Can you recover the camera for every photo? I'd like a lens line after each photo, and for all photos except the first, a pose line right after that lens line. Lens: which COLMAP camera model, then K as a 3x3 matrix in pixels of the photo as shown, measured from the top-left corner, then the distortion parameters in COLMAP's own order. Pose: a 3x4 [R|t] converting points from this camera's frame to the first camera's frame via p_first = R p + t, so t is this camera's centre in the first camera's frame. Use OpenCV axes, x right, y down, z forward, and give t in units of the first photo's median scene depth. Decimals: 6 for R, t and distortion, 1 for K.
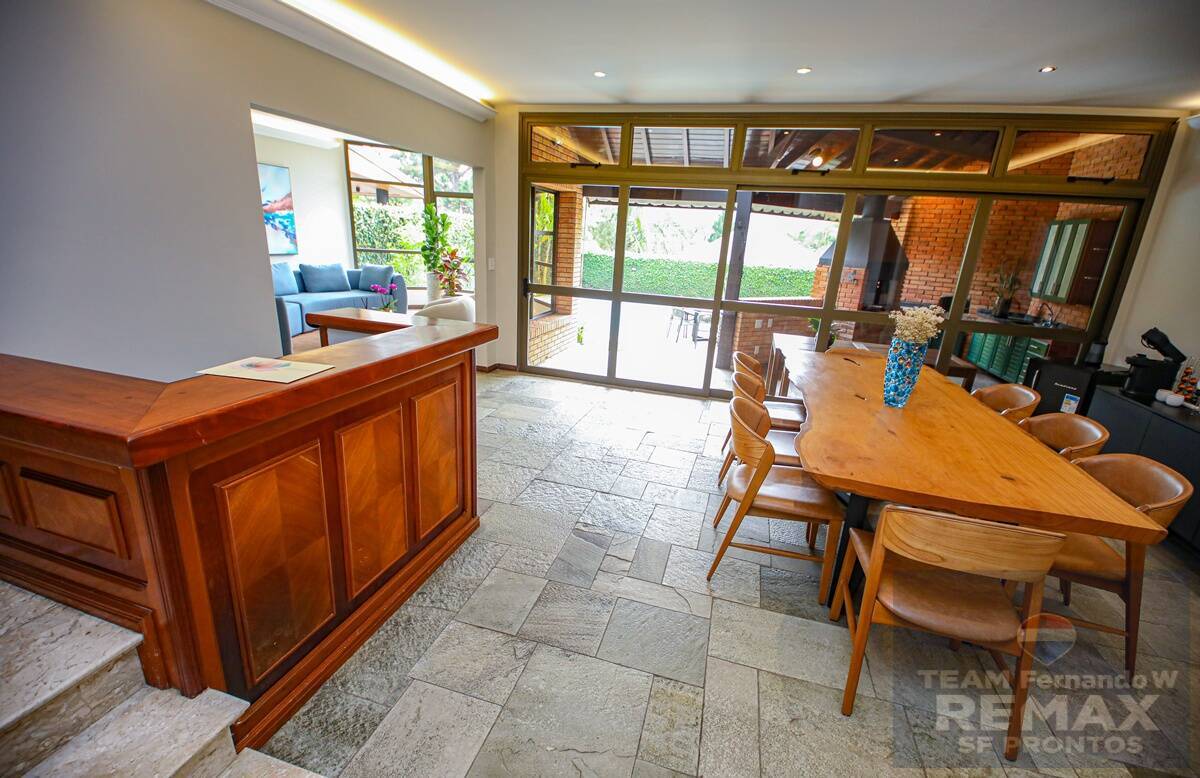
lens RADIAL K [[516.3, 0, 598.1], [0, 516.3, 397.6], [0, 0, 1]] dist [0.017193, -0.013321]
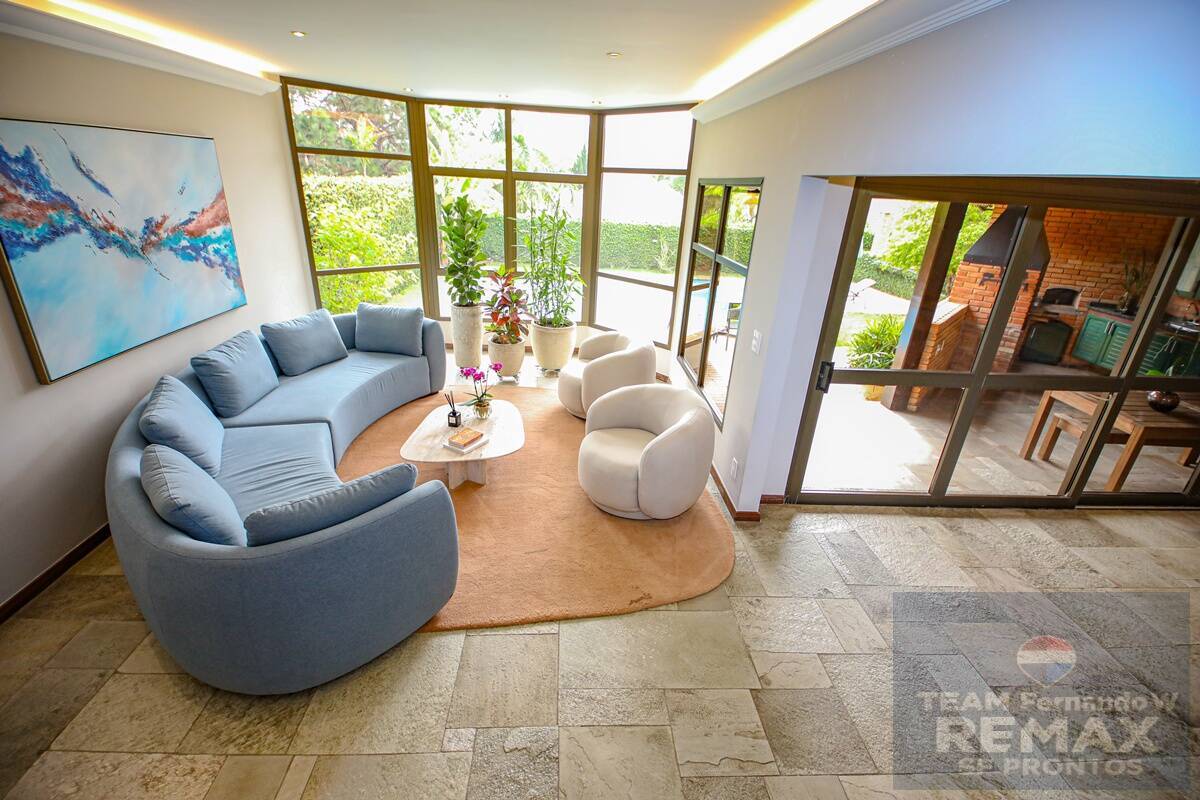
lens RADIAL K [[527.9, 0, 596.5], [0, 527.9, 411.0], [0, 0, 1]] dist [0.024840, -0.020149]
pose [[0.946972, -0.141264, 0.288598, -0.480359], [0.104566, 0.984768, 0.138919, -0.241396], [-0.303826, -0.101375, 0.947319, 0.416587]]
